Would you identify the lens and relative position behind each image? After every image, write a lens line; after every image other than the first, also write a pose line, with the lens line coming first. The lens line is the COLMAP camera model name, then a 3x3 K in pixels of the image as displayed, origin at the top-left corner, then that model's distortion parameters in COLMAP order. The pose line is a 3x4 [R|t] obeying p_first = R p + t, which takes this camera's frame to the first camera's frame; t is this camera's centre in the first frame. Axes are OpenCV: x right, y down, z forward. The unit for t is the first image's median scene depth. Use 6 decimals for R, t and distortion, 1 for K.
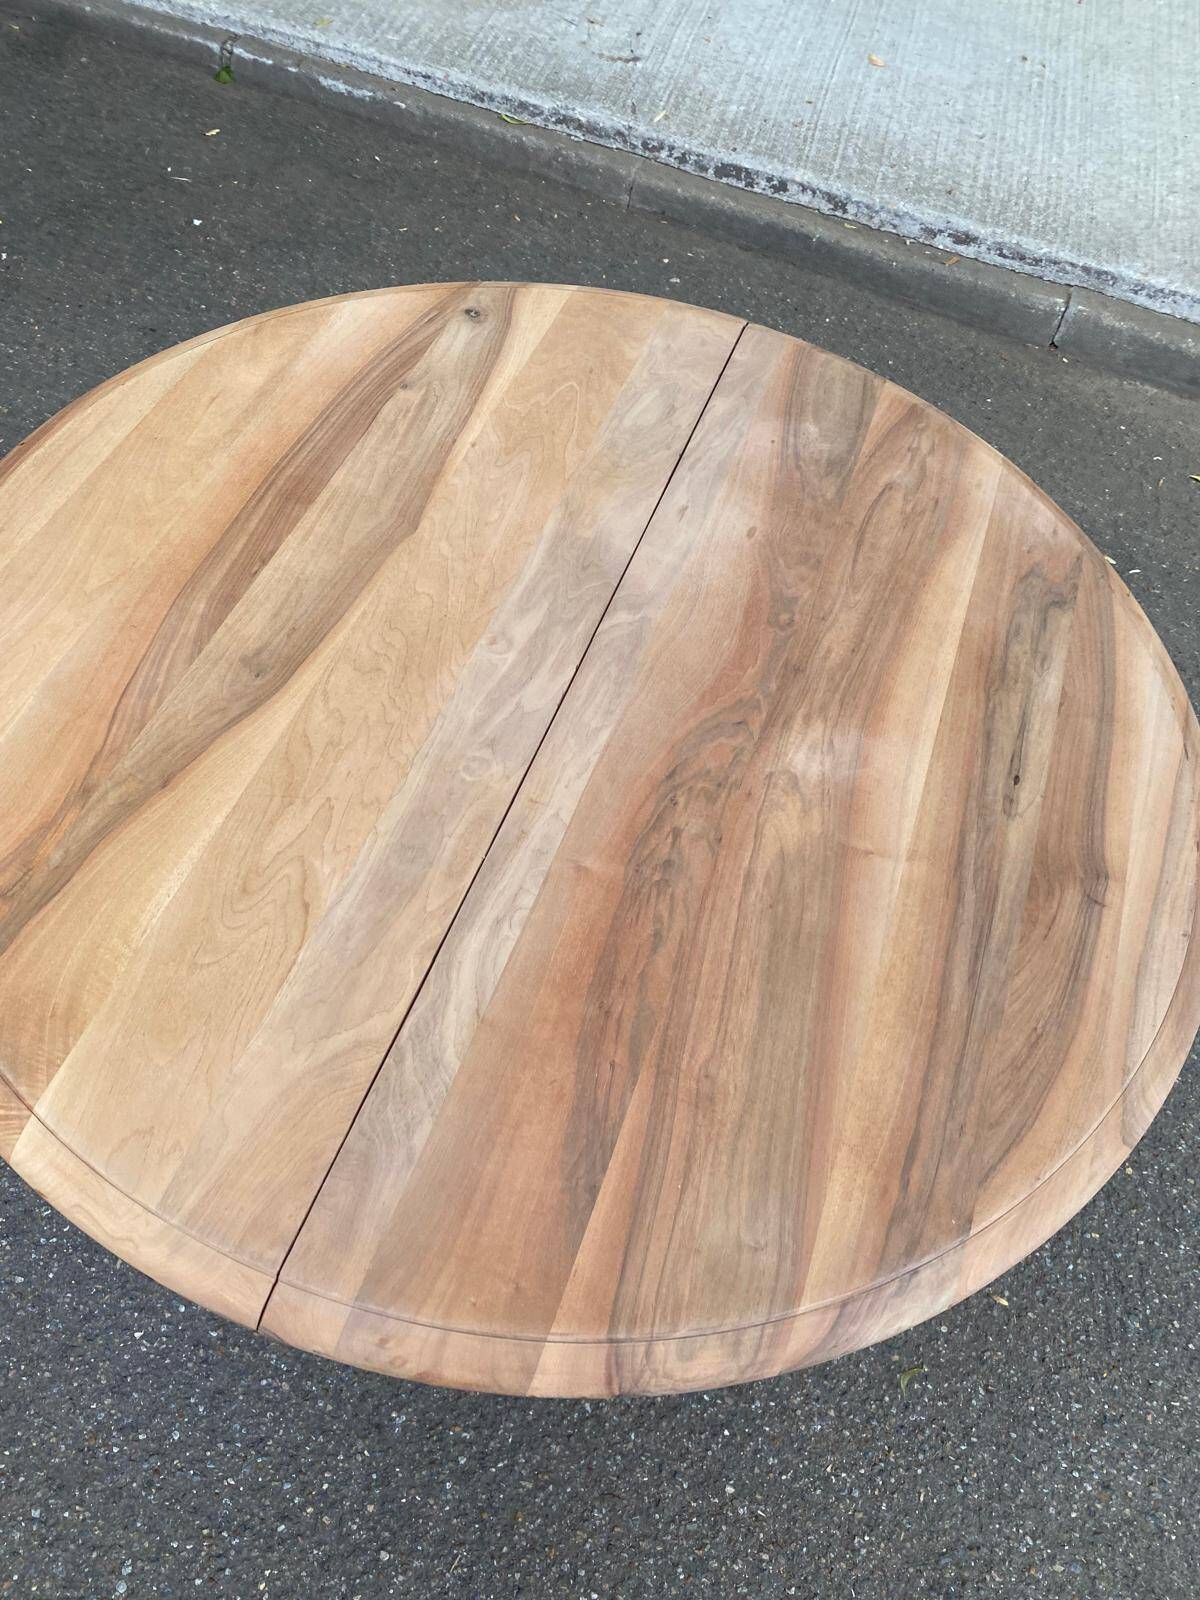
lens RADIAL K [[1202.1, 0, 585.3], [0, 1202.1, 803.3], [0, 0, 1]] dist [0.023836, -0.021804]
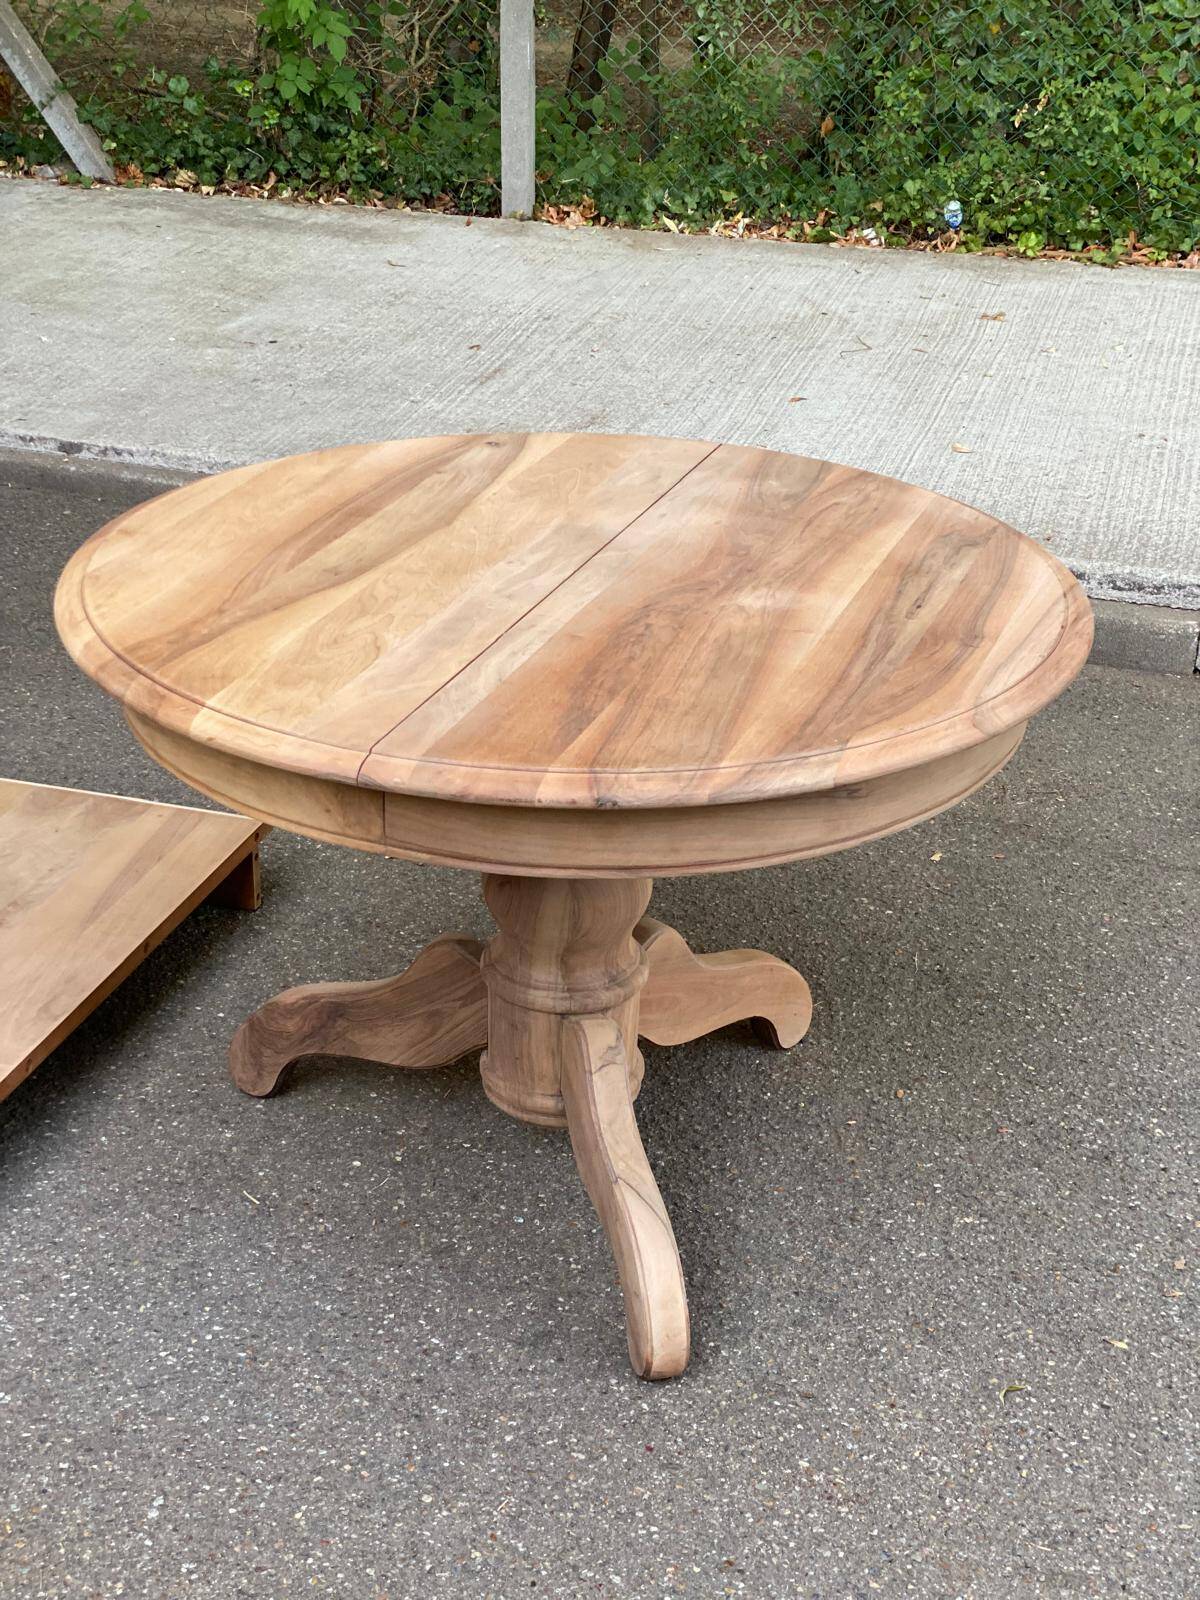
lens RADIAL K [[2336.7, 0, 575.3], [0, 2336.7, 821.2], [0, 0, 1]] dist [0.118226, 0.000000]
pose [[0.995669, -0.075953, -0.053611, 0.100394], [0.038651, 0.862652, -0.504320, 1.292067], [0.084553, 0.500063, 0.861851, -0.968230]]
